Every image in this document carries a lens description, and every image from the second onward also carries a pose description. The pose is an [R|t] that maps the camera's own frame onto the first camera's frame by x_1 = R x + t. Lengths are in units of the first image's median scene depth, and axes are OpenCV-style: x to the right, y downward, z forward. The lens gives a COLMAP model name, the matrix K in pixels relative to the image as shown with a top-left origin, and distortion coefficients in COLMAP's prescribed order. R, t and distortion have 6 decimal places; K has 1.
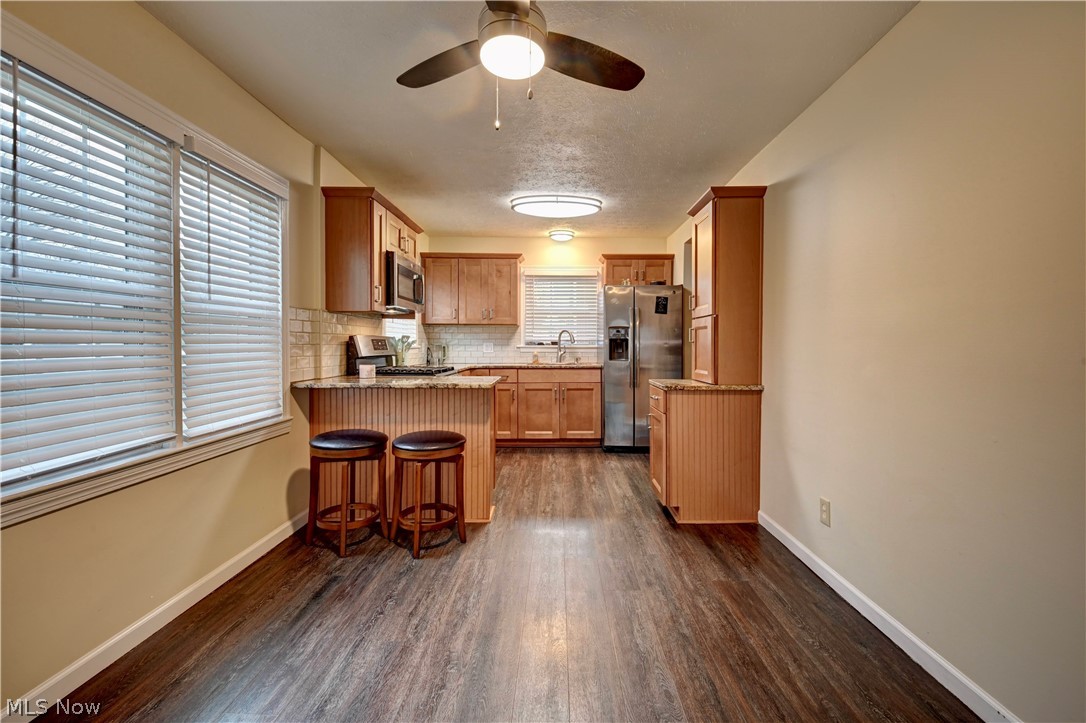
lens RADIAL K [[471.4, 0, 545.8], [0, 471.4, 345.8], [0, 0, 1]] dist [-0.000257, -0.000068]
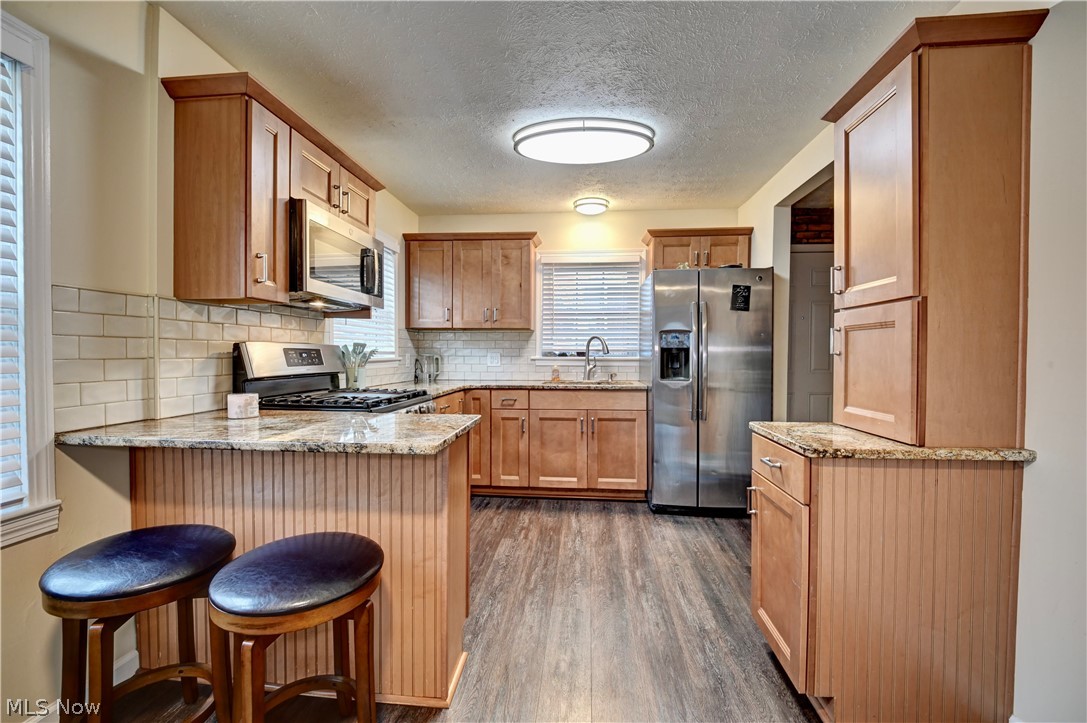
lens RADIAL K [[456.2, 0, 543.5], [0, 456.2, 361.5], [0, 0, 1]] dist [-0.011344, -0.000432]
pose [[0.997484, 0.002426, -0.070848, 0.012119], [-0.001428, 0.999899, 0.014131, -0.004548], [0.070875, -0.013994, 0.997387, 0.327913]]
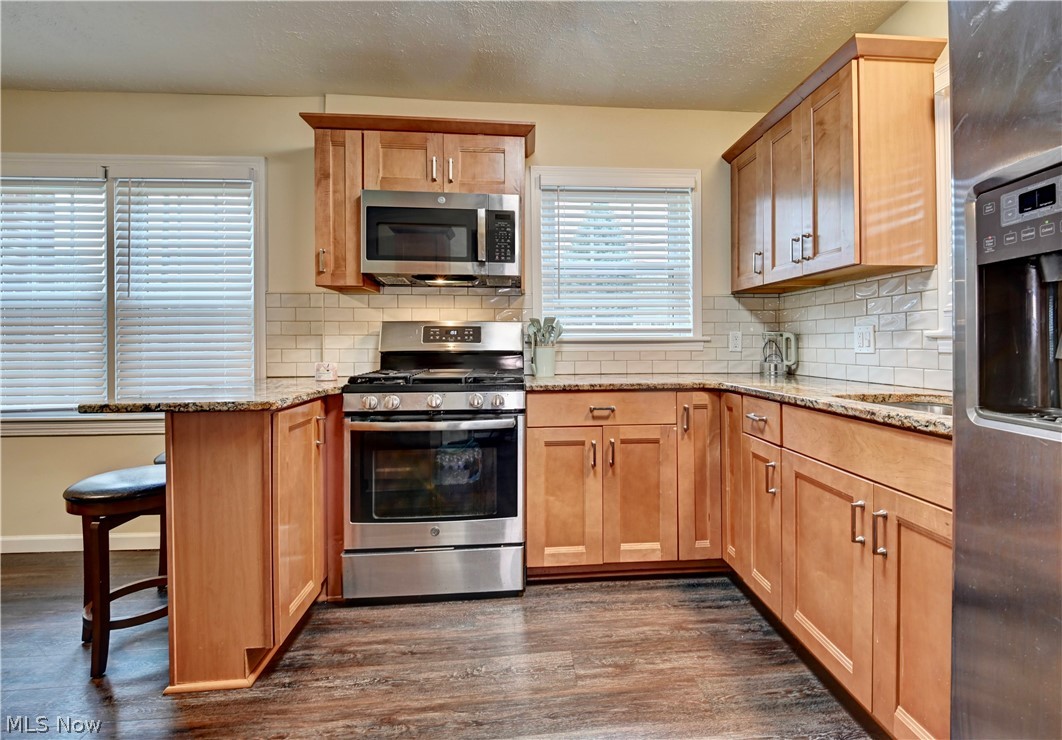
lens RADIAL K [[495.1, 0, 556.3], [0, 495.1, 345.6], [0, 0, 1]] dist [-0.015932, -0.000221]
pose [[0.107268, -0.000132, -0.994230, 0.275817], [-0.001115, 0.999999, -0.000253, 0.010498], [0.994230, 0.001135, 0.107267, 0.864314]]
